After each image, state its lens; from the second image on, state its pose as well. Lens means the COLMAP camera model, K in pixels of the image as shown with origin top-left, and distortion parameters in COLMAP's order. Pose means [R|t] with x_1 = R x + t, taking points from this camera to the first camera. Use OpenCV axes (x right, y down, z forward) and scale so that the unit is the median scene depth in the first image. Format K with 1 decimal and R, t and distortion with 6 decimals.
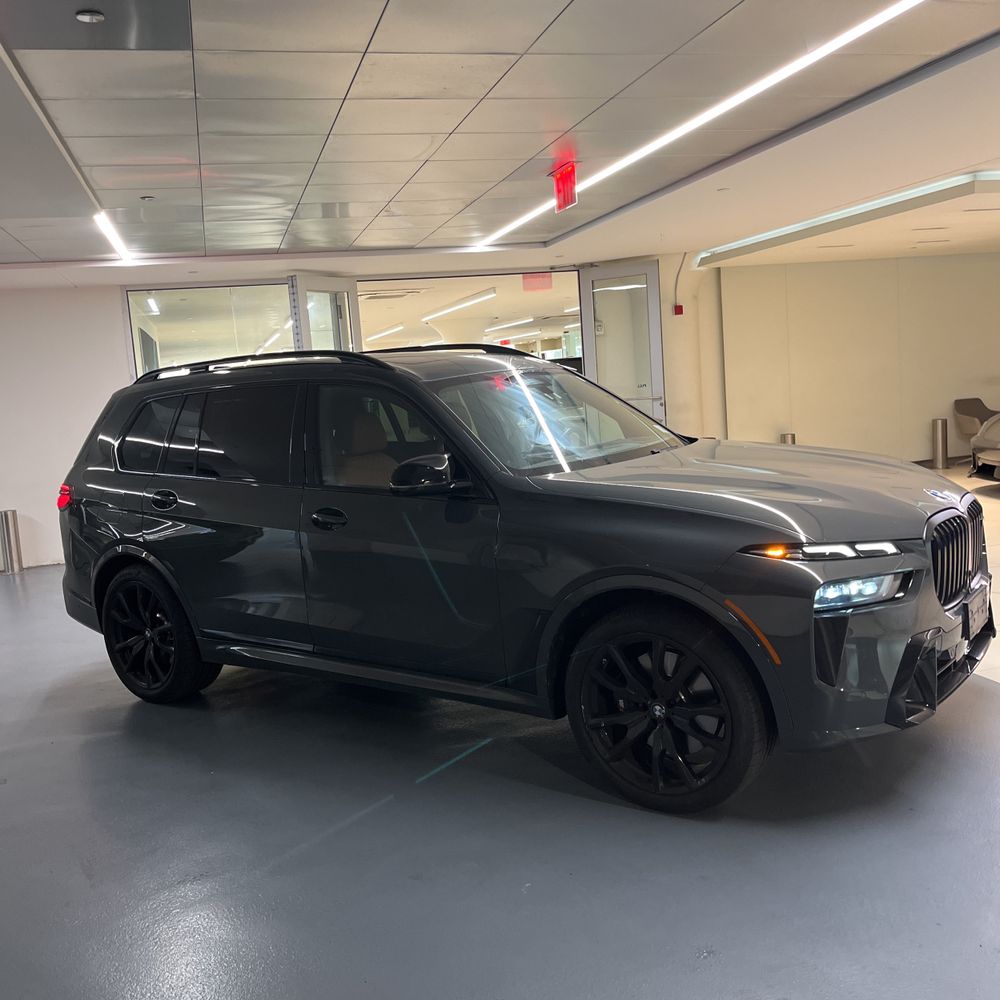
lens RADIAL K [[1003.5, 0, 499.4], [0, 1003.5, 515.0], [0, 0, 1]] dist [0.029335, 0.007713]
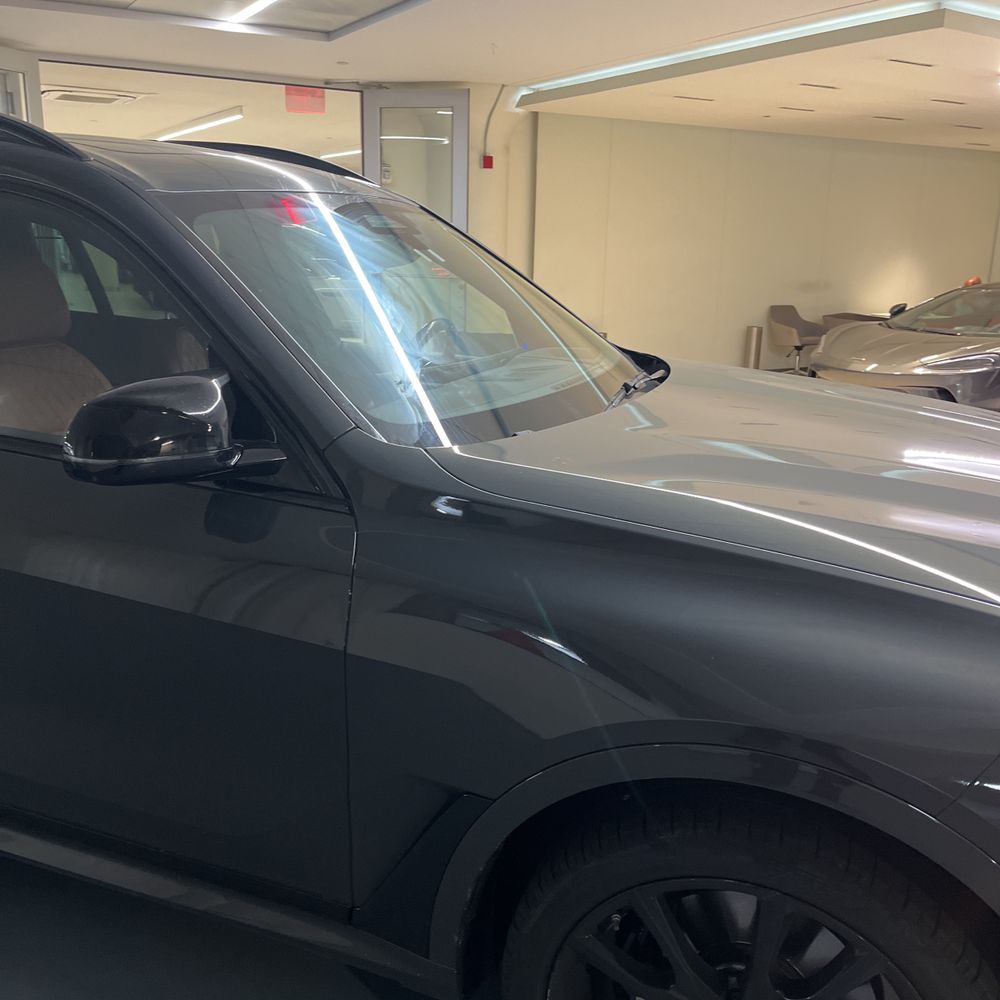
lens RADIAL K [[1026.6, 0, 496.9], [0, 1026.6, 515.2], [0, 0, 1]] dist [0.044822, -0.035805]
pose [[0.964952, 0.024719, 0.261261, -0.018226], [-0.055032, 0.992478, 0.109355, -0.020066], [-0.256593, -0.119900, 0.959054, 0.202287]]
